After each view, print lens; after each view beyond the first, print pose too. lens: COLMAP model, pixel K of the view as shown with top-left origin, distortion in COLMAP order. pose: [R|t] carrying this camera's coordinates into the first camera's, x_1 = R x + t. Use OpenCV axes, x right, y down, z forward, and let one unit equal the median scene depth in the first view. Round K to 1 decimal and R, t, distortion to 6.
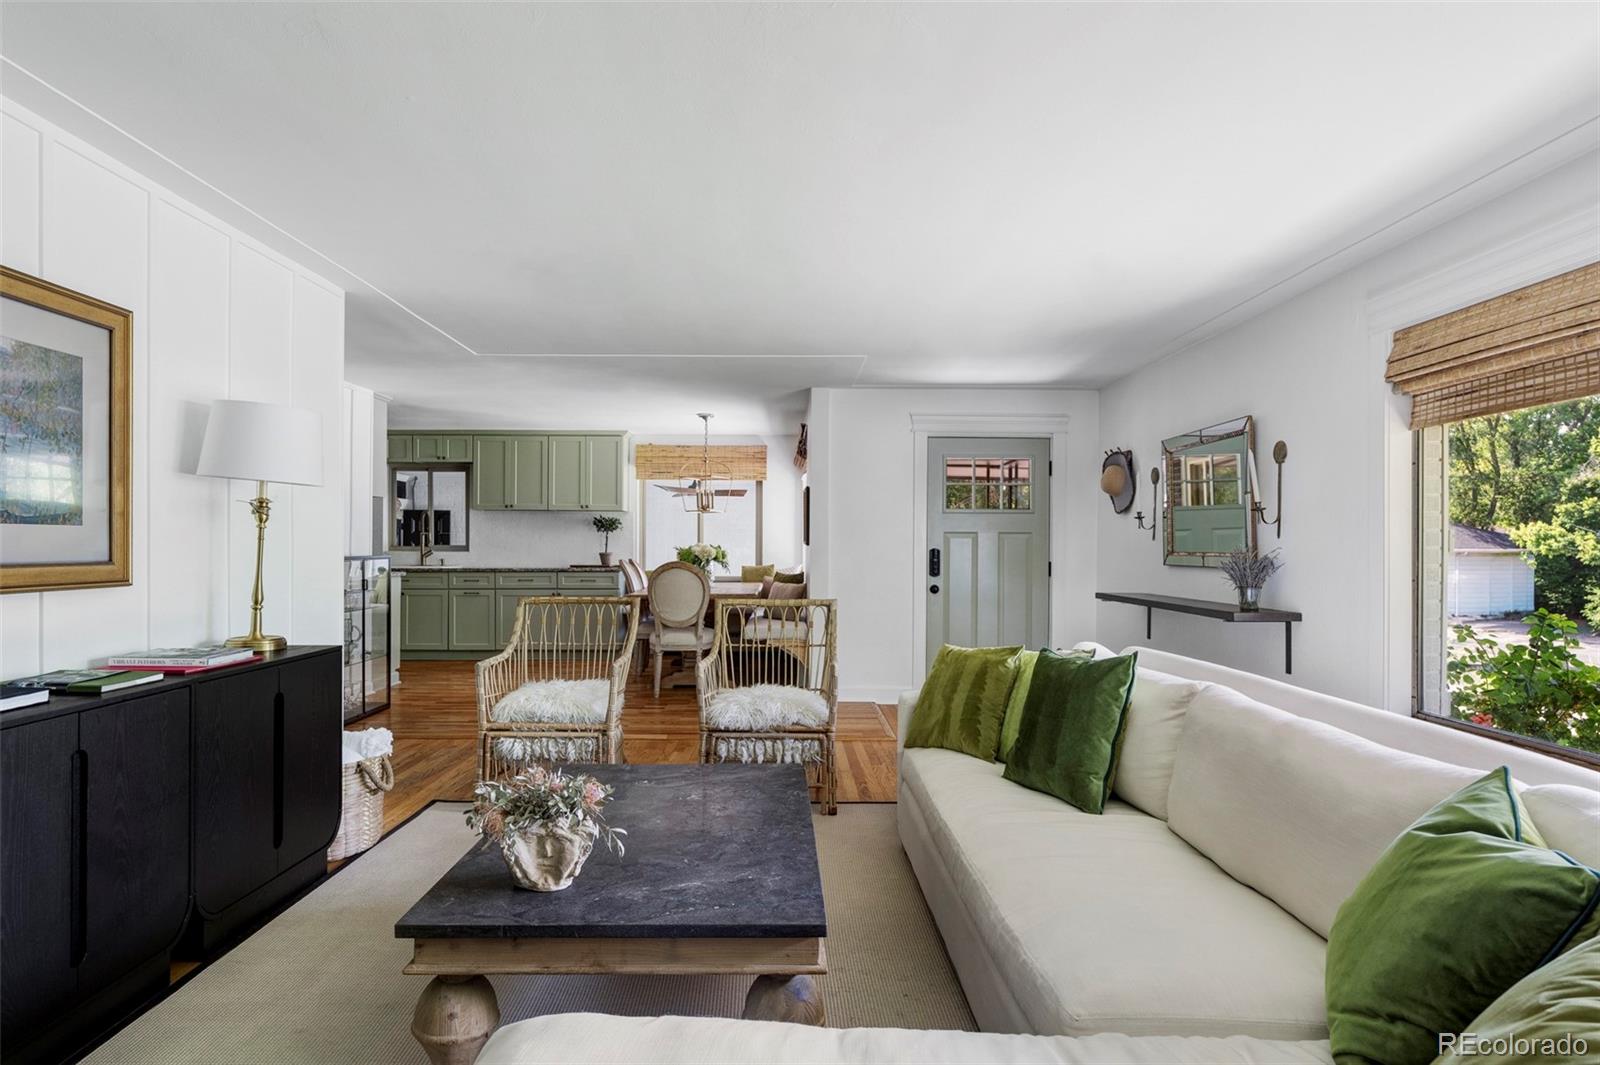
lens RADIAL K [[936.2, 0, 797.2], [0, 936.2, 541.1], [0, 0, 1]] dist [-0.002610, 0.002514]
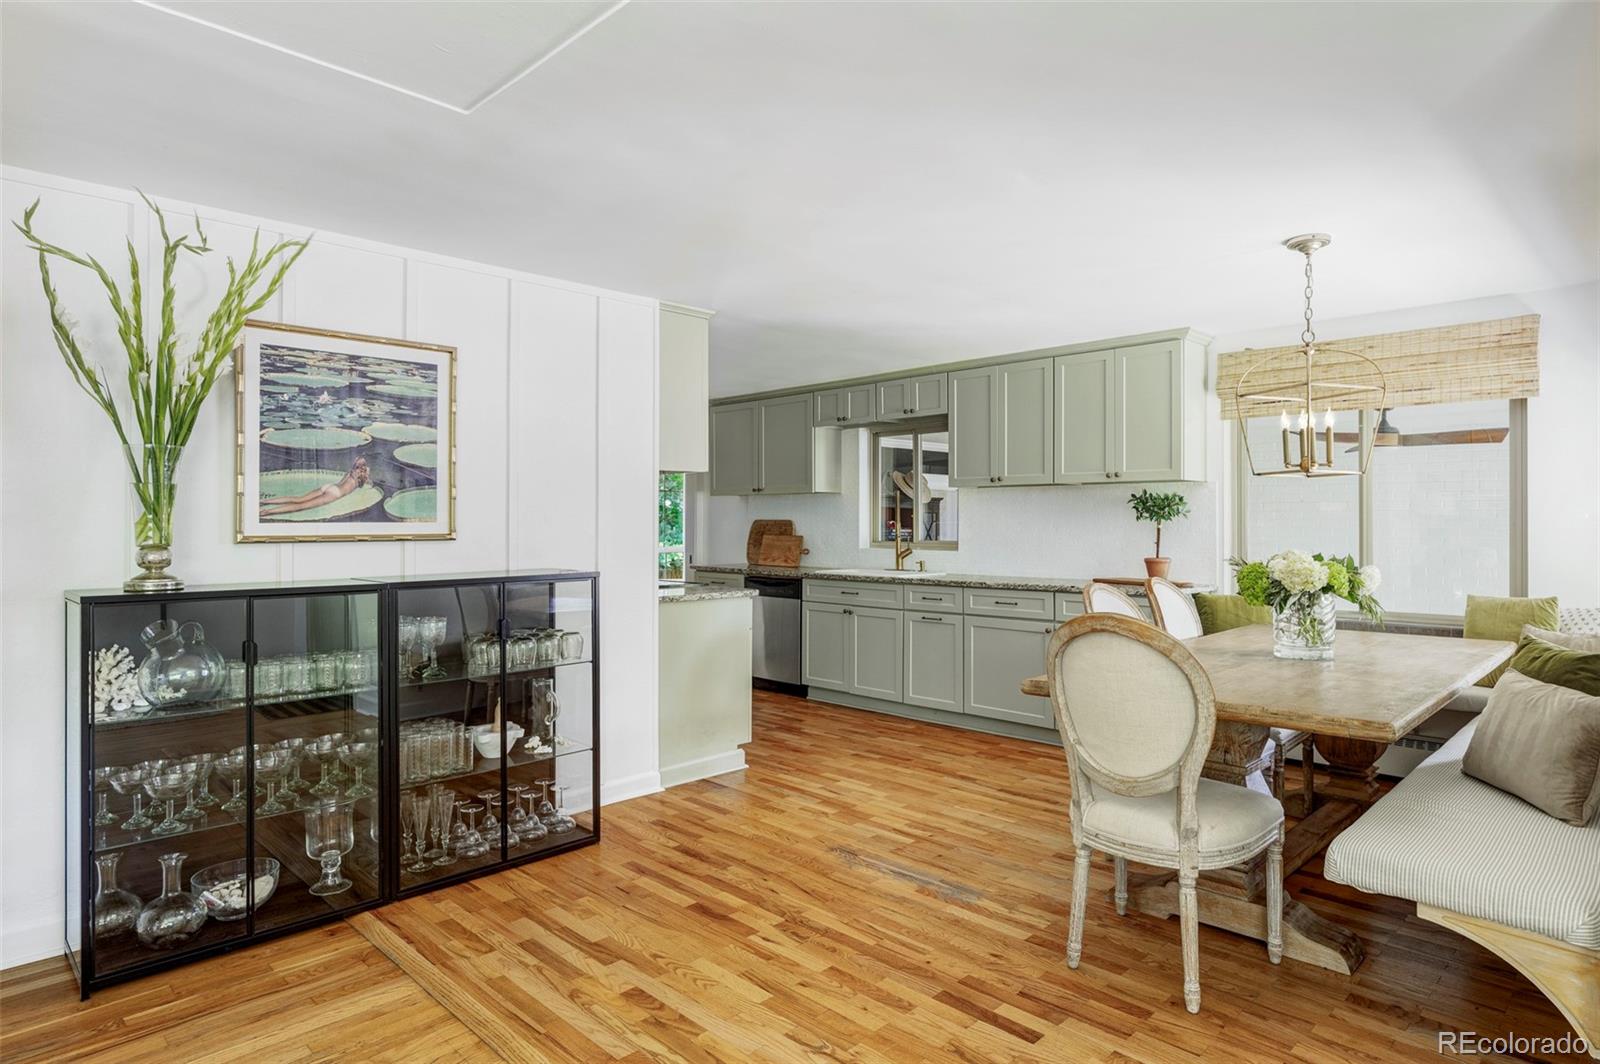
lens RADIAL K [[903.6, 0, 785.4], [0, 903.6, 526.5], [0, 0, 1]] dist [-0.001859, -0.000310]
pose [[0.694600, -0.000675, -0.719396, 0.024736], [0.006087, 0.999969, 0.004939, -0.010294], [0.719370, -0.007810, 0.694583, 0.484944]]
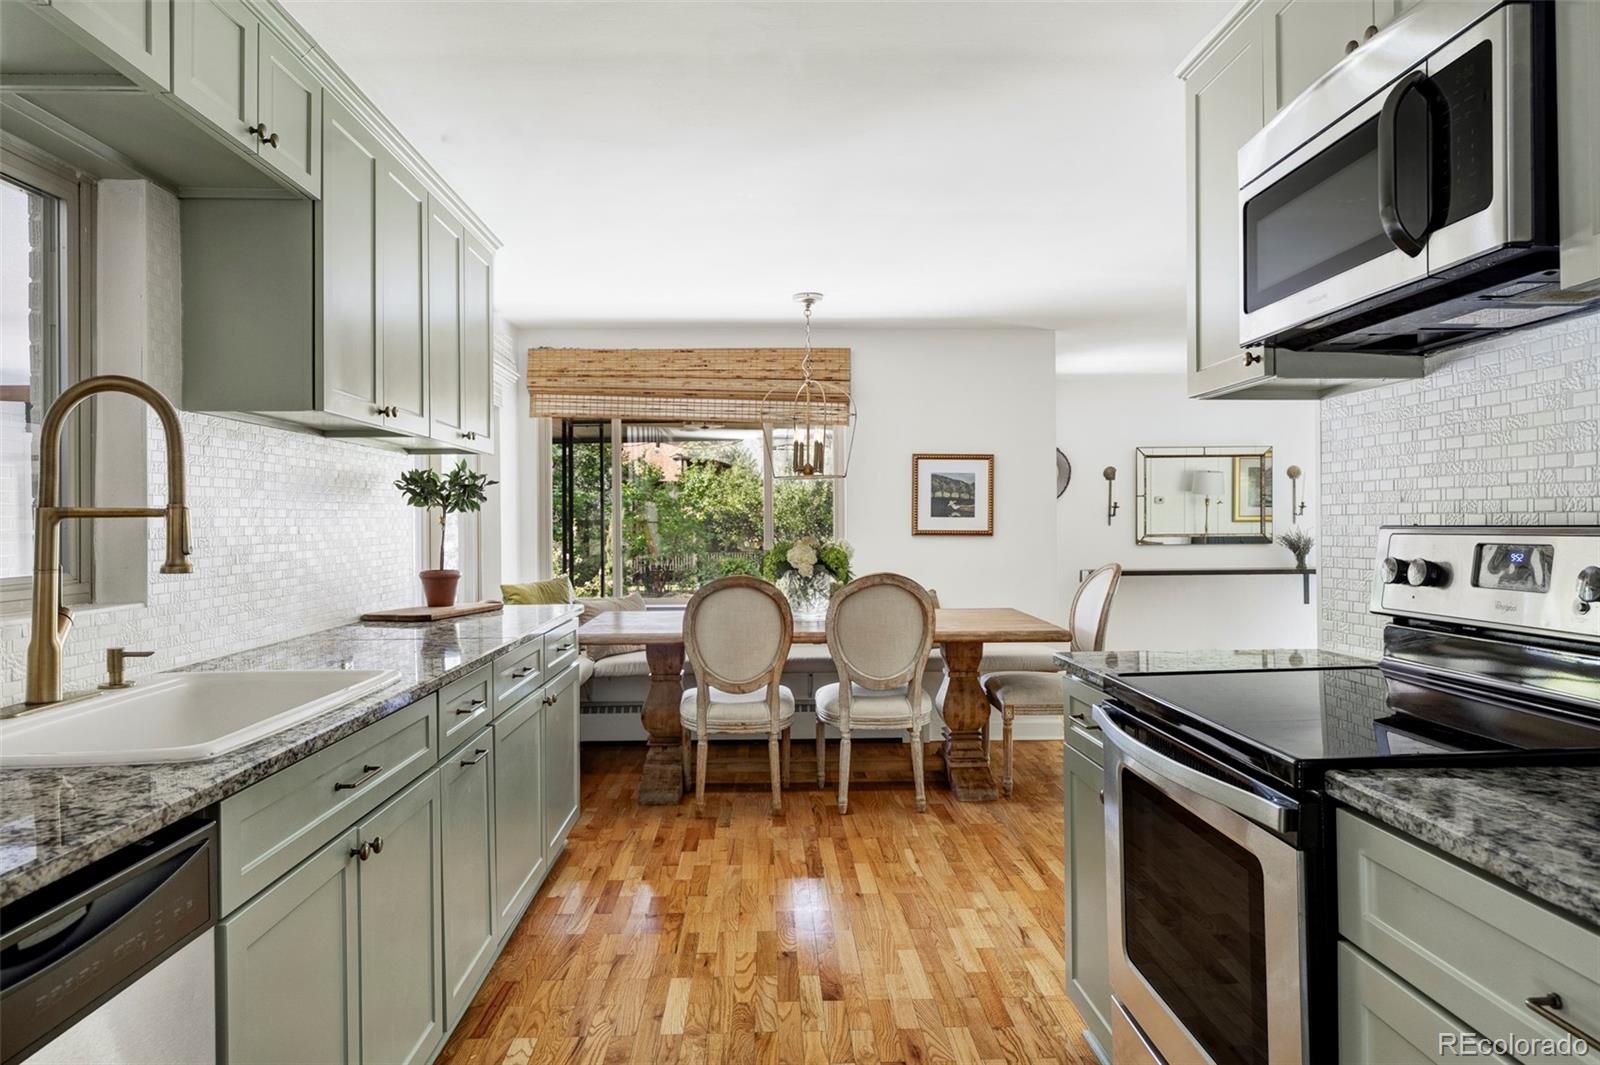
lens RADIAL K [[1067.8, 0, 789.5], [0, 1067.8, 518.6], [0, 0, 1]] dist [-0.000257, -0.003313]
pose [[-0.022937, -0.003036, 0.999732, -0.618739], [0.000897, 0.999995, 0.003057, -0.008959], [-0.999737, 0.000967, -0.022934, 0.893784]]
